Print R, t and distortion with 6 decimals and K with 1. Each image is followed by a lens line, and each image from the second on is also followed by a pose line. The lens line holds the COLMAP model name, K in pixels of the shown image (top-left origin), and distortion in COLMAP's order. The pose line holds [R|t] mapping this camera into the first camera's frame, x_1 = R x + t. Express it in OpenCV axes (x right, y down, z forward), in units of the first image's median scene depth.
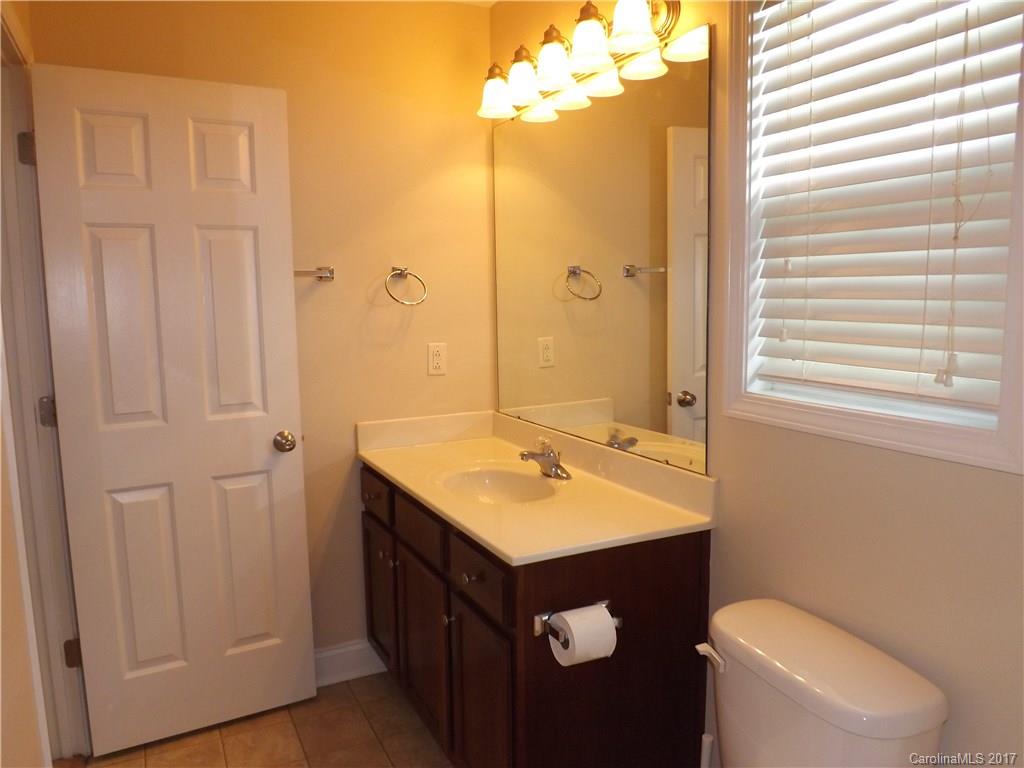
lens RADIAL K [[748.5, 0, 512.4], [0, 748.5, 377.9], [0, 0, 1]] dist [0.005395, -0.001688]
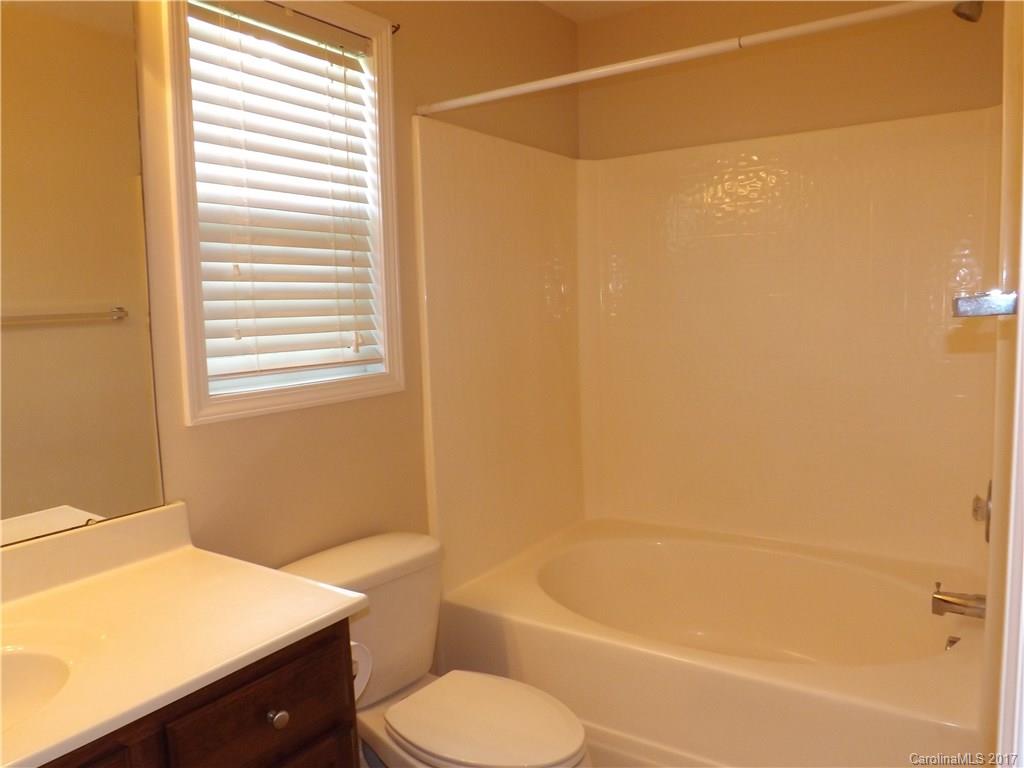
lens RADIAL K [[748.5, 0, 512.3], [0, 748.5, 381.4], [0, 0, 1]] dist [0.005395, -0.001688]
pose [[-0.474593, -0.081432, 0.876431, -0.576021], [0.121848, 0.980047, 0.157040, -0.082026], [-0.871731, 0.181321, -0.455201, 0.849455]]
